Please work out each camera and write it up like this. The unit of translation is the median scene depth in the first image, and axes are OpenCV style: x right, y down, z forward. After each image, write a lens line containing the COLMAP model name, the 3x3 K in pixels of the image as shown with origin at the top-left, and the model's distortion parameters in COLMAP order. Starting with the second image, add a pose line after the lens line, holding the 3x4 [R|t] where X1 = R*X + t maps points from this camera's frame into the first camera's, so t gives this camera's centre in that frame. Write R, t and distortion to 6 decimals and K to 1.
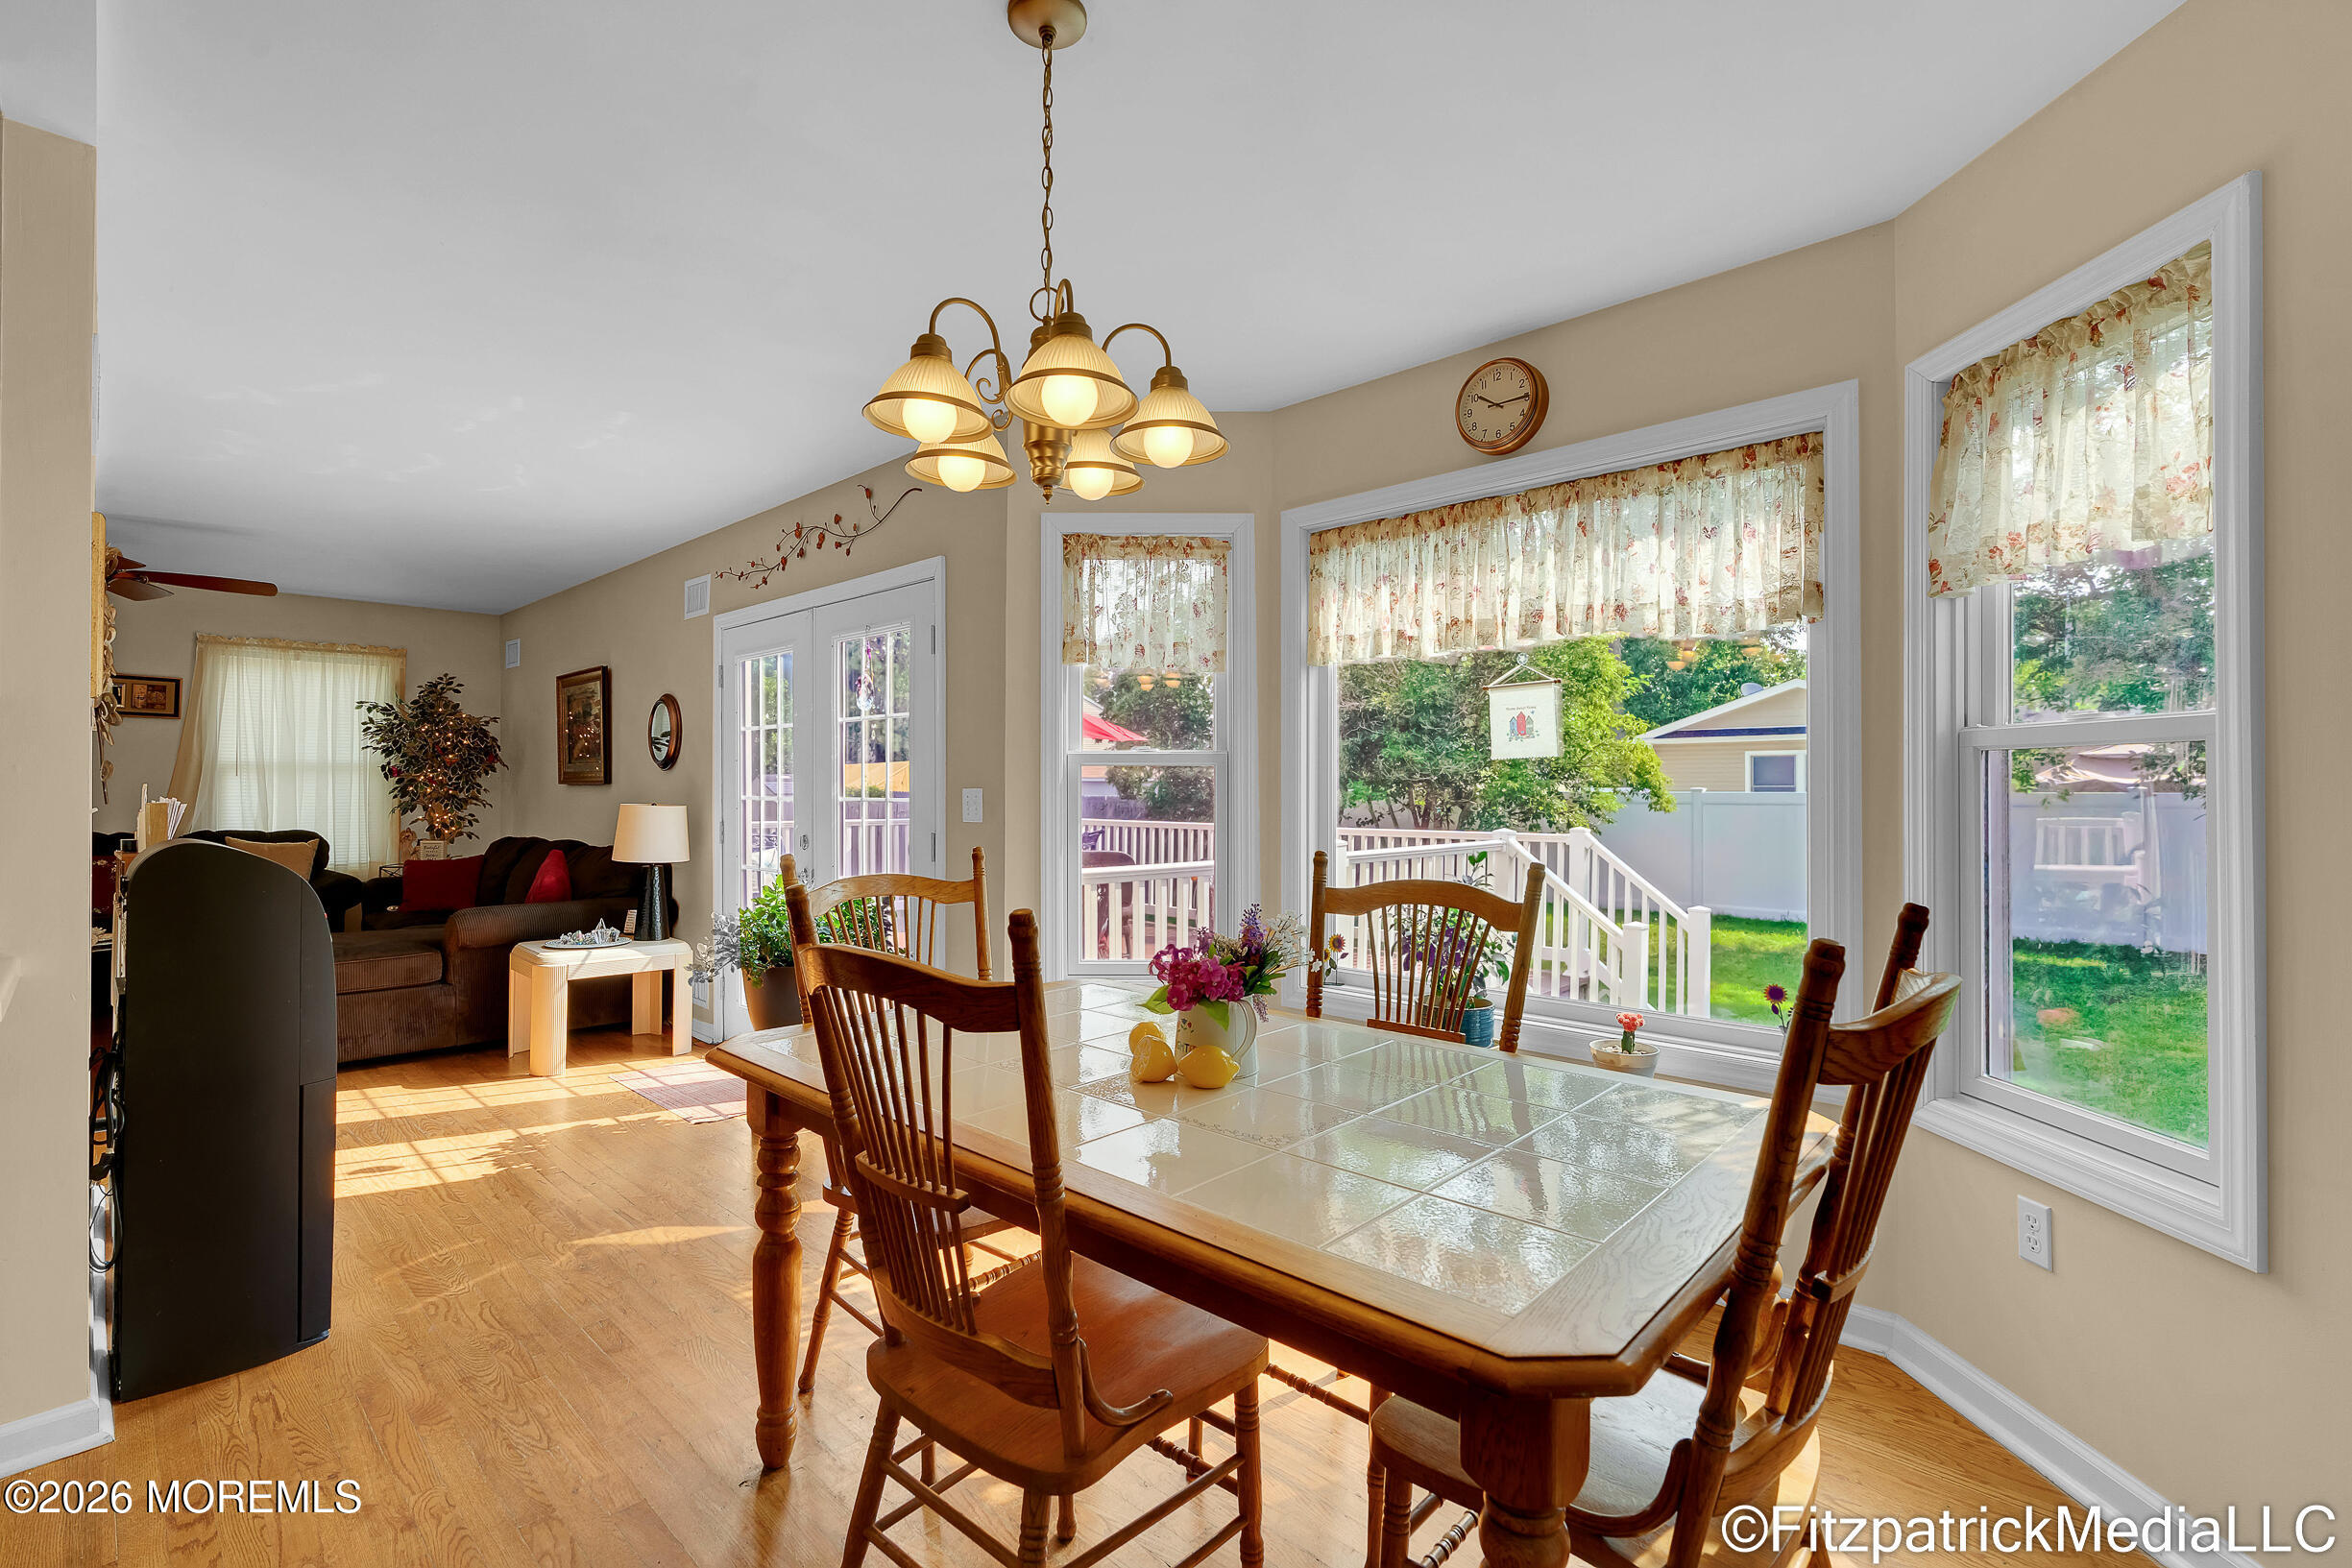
lens RADIAL K [[1051.3, 0, 1171.8], [0, 1051.3, 782.2], [0, 0, 1]] dist [-0.019144, 0.006064]
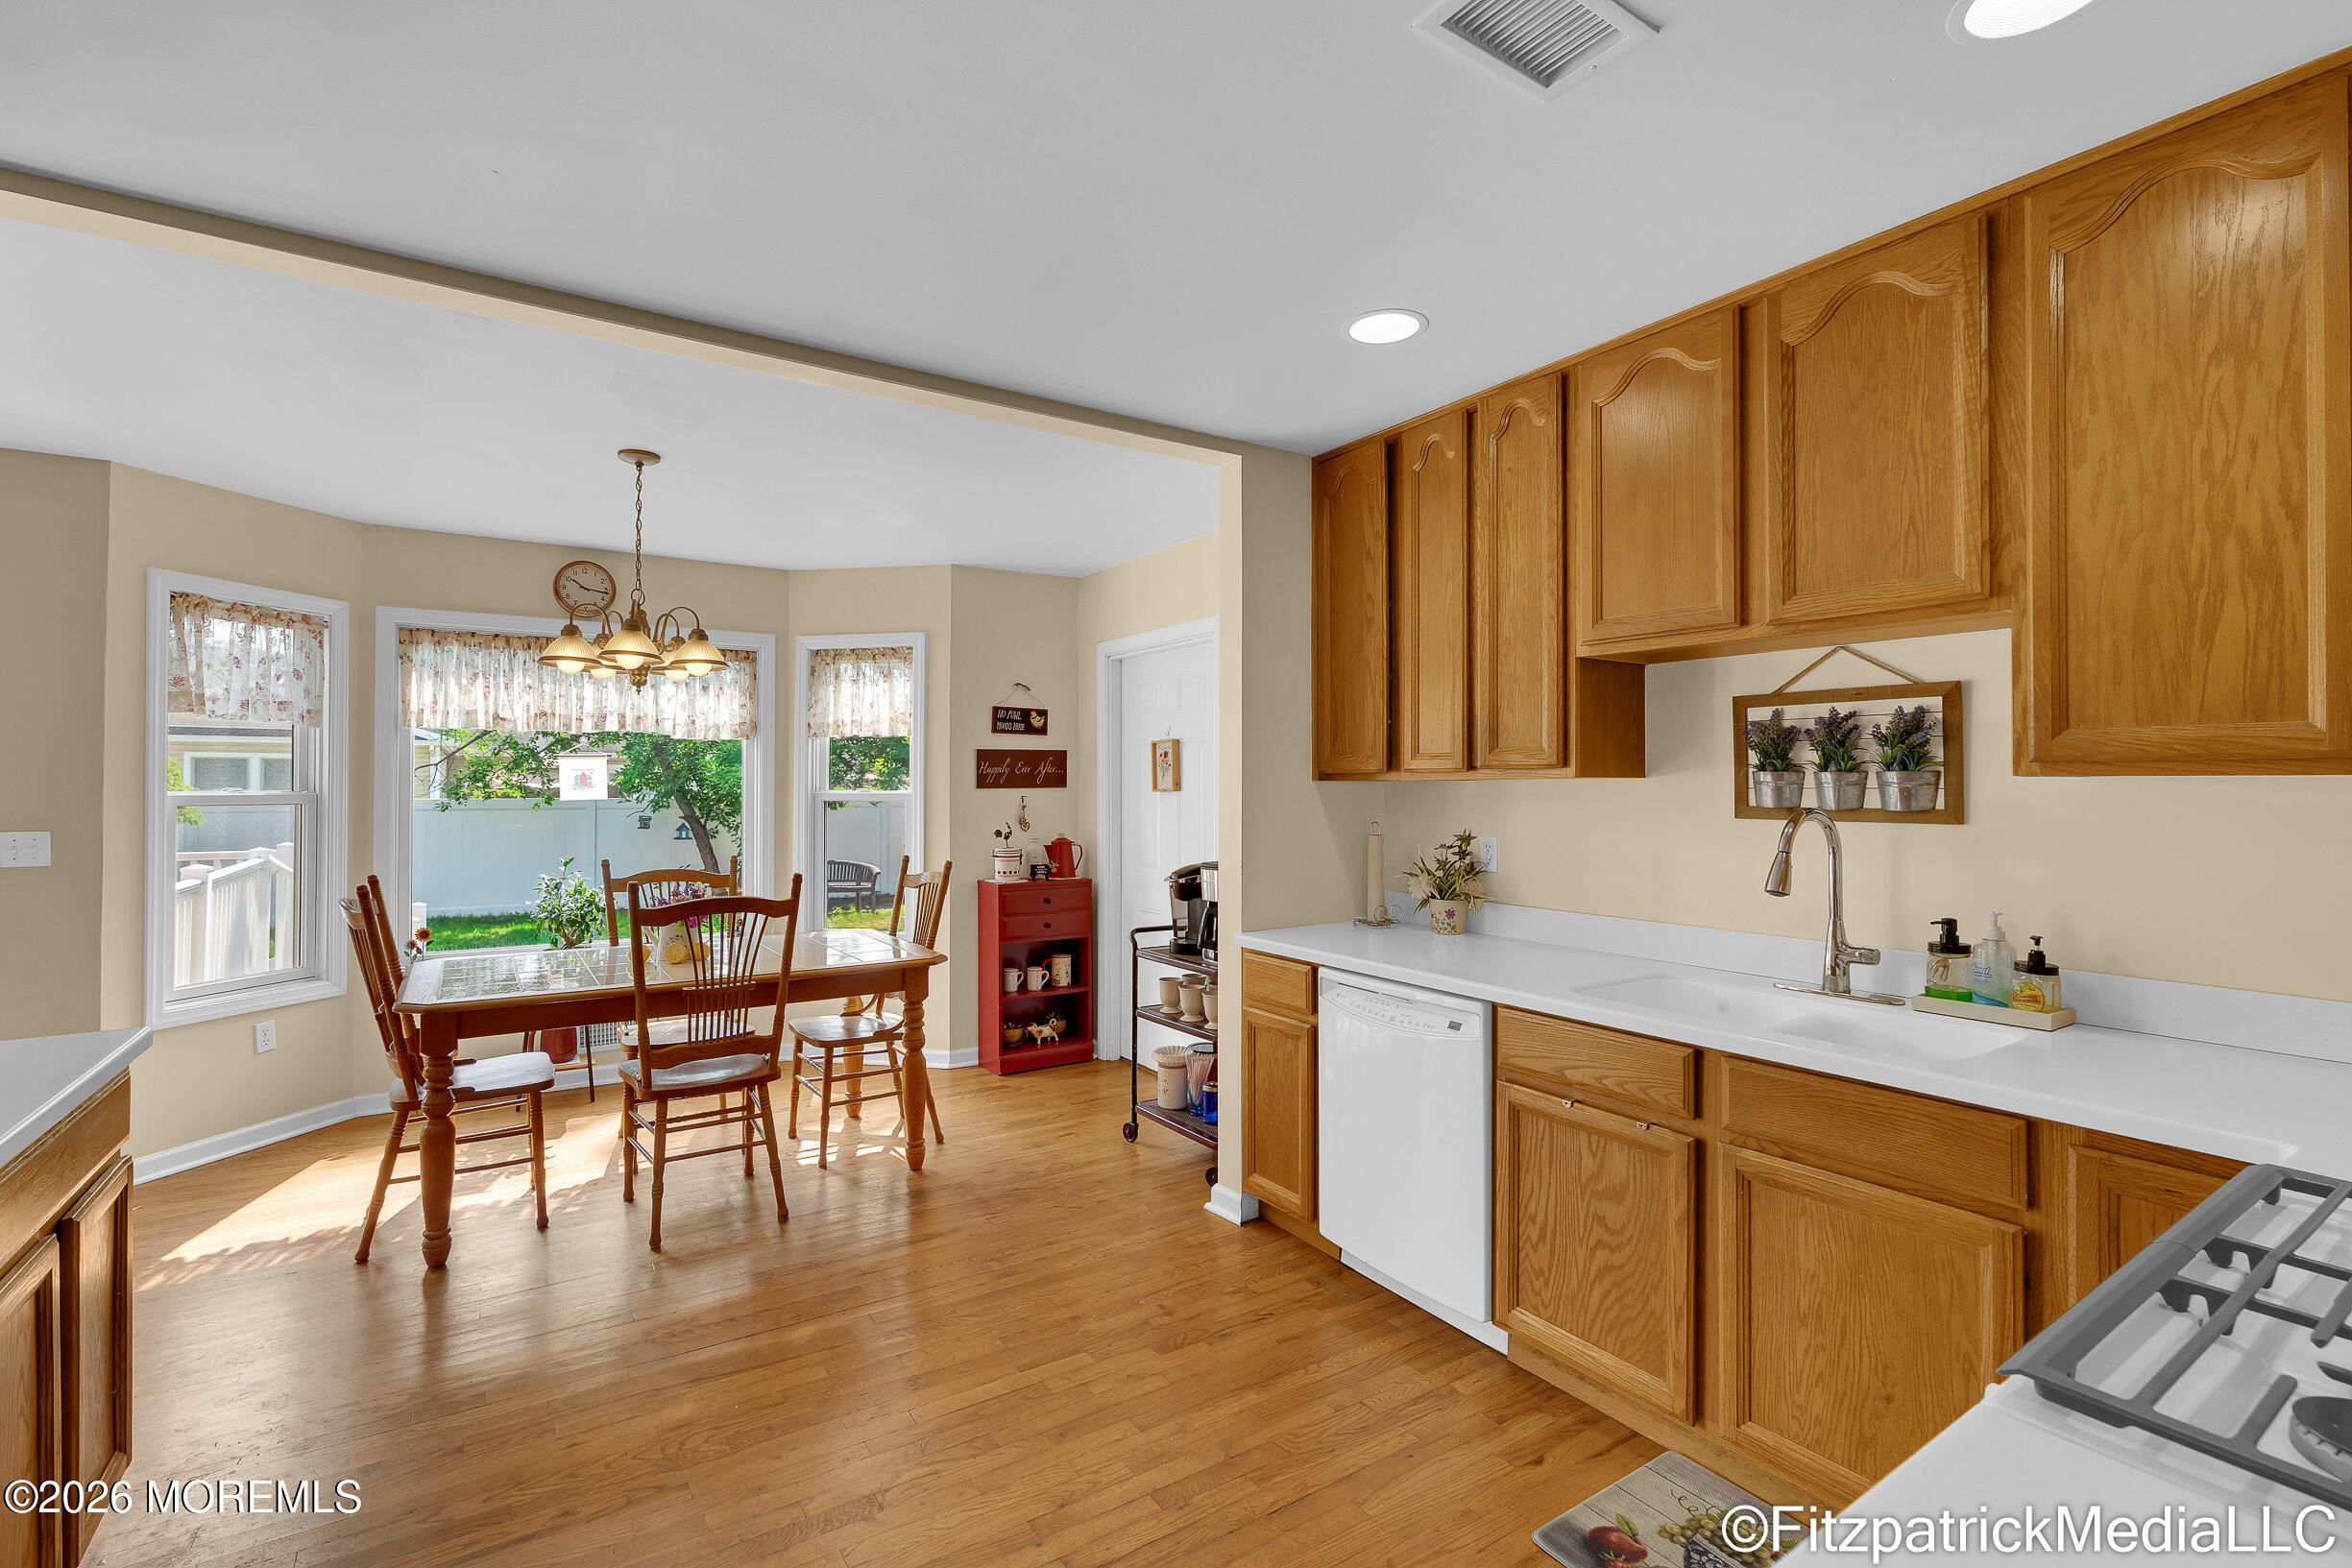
lens RADIAL K [[1042.4, 0, 1167.3], [0, 1042.4, 782.2], [0, 0, 1]] dist [-0.007000, 0.000276]
pose [[0.227028, 0.003895, 0.973881, -1.090961], [-0.007172, 0.999972, -0.002327, -0.055567], [-0.973862, -0.006456, 0.227049, -0.279223]]
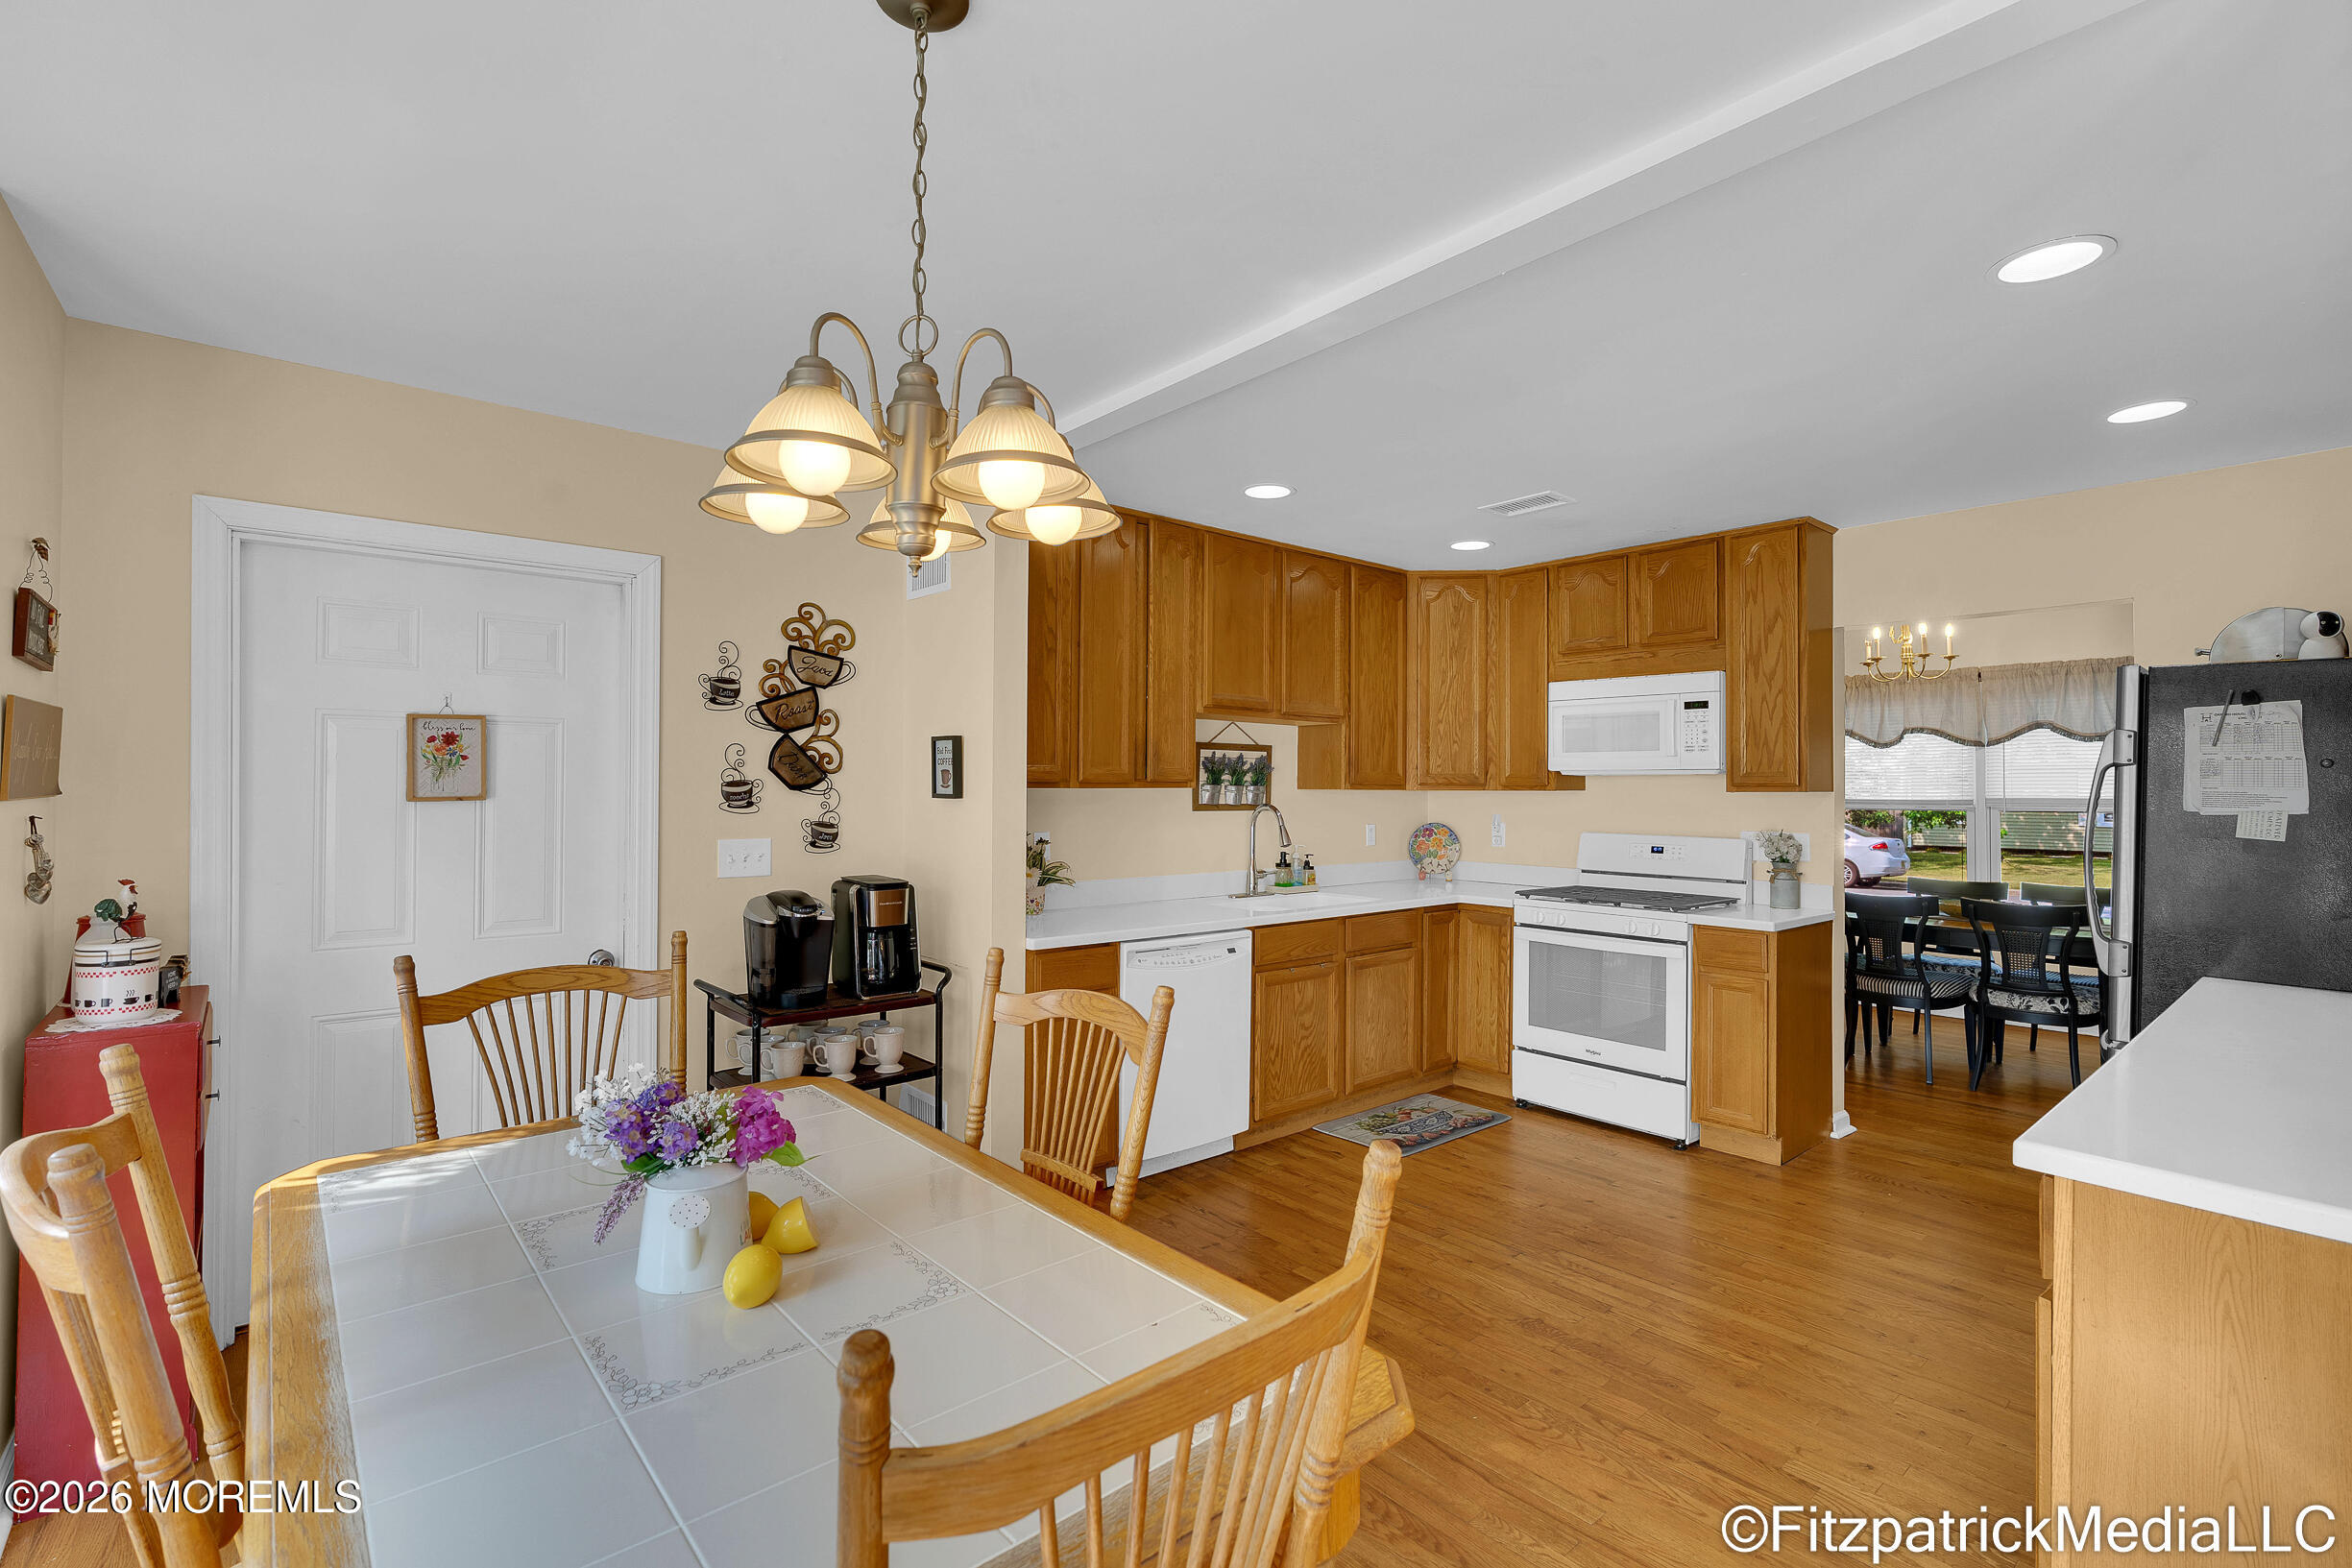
lens RADIAL K [[1051.2, 0, 1181.1], [0, 1051.2, 780.9], [0, 0, 1]] dist [-0.003588, -0.000401]
pose [[-0.995632, -0.003766, 0.093288, -0.236460], [-0.005085, 0.999890, -0.013902, -0.053387], [-0.093226, -0.014315, -0.995542, 1.048413]]
